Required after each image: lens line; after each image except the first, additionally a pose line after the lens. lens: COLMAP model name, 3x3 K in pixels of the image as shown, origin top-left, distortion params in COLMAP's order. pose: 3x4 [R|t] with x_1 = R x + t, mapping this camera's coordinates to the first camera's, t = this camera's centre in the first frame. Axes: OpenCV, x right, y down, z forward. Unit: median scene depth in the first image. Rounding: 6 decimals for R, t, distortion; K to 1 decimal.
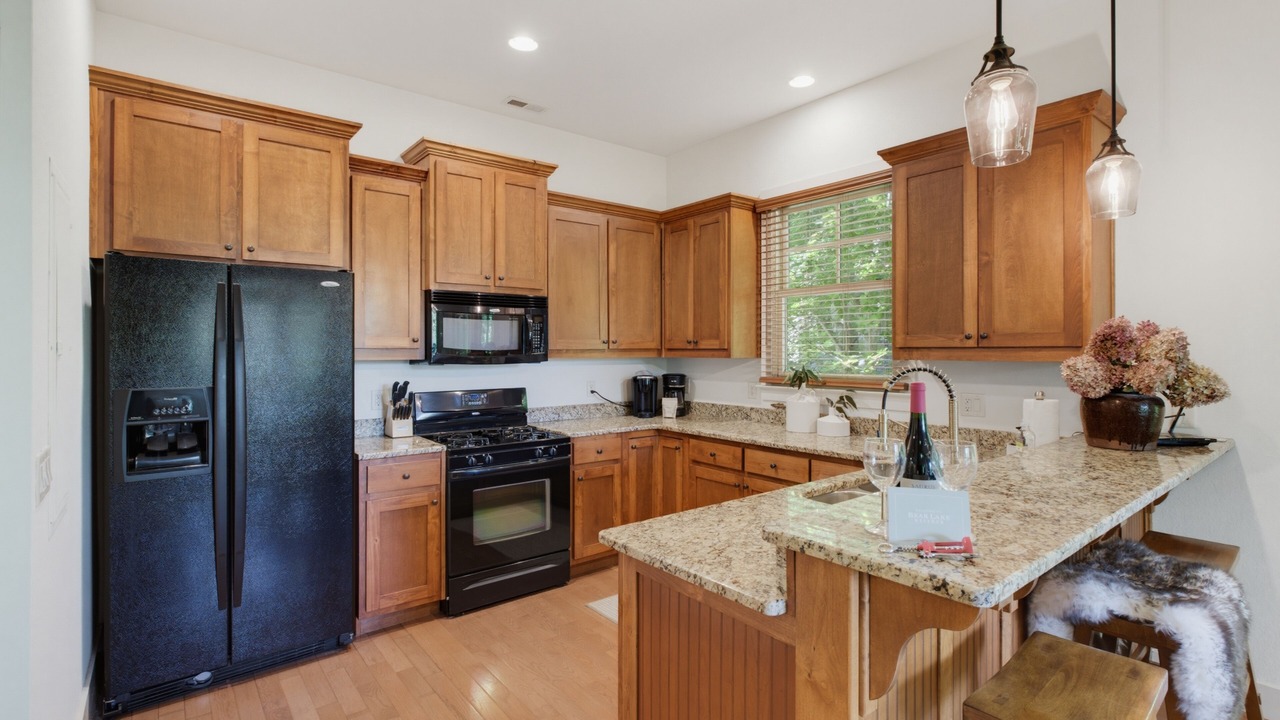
lens RADIAL K [[619.1, 0, 639.2], [0, 619.1, 354.9], [0, 0, 1]] dist [-0.024744, 0.001418]
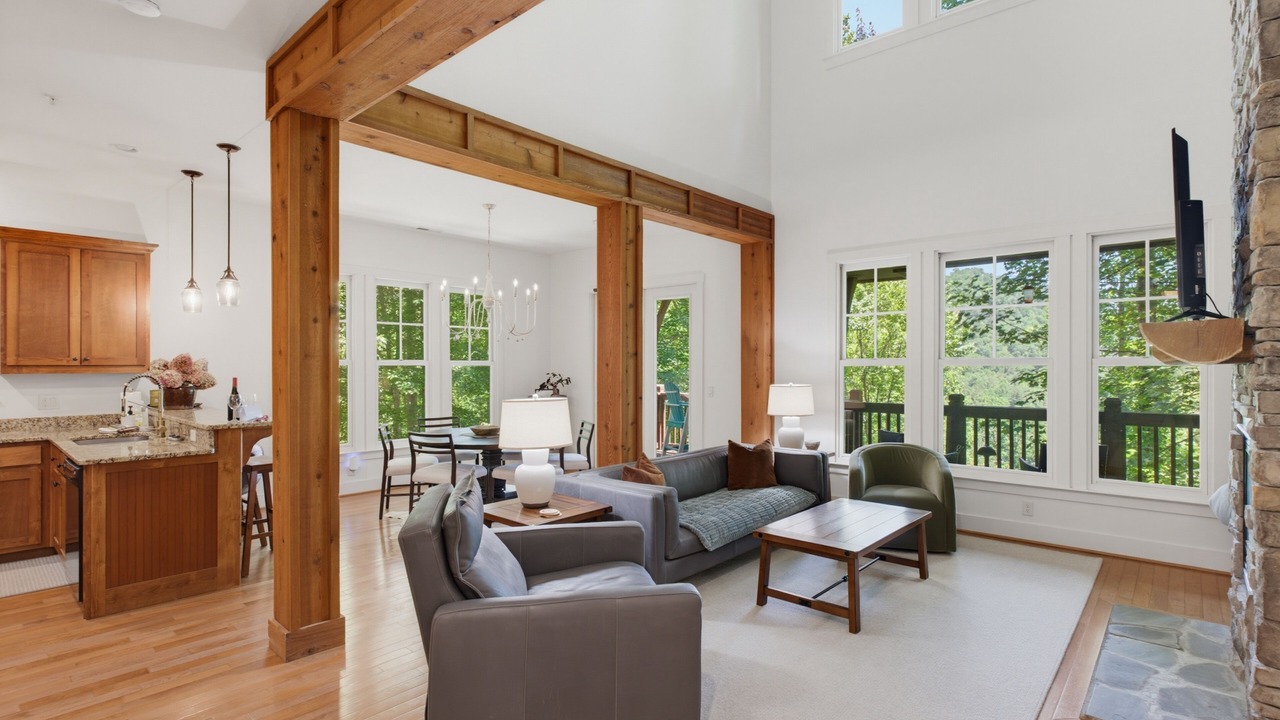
lens RADIAL K [[619.1, 0, 642.5], [0, 619.1, 362.4], [0, 0, 1]] dist [-0.024744, 0.001418]
pose [[-0.157390, 0.005692, 0.987520, -1.394196], [0.006069, 0.999970, -0.004796, -0.003330], [-0.987518, 0.005239, -0.157420, -0.289066]]
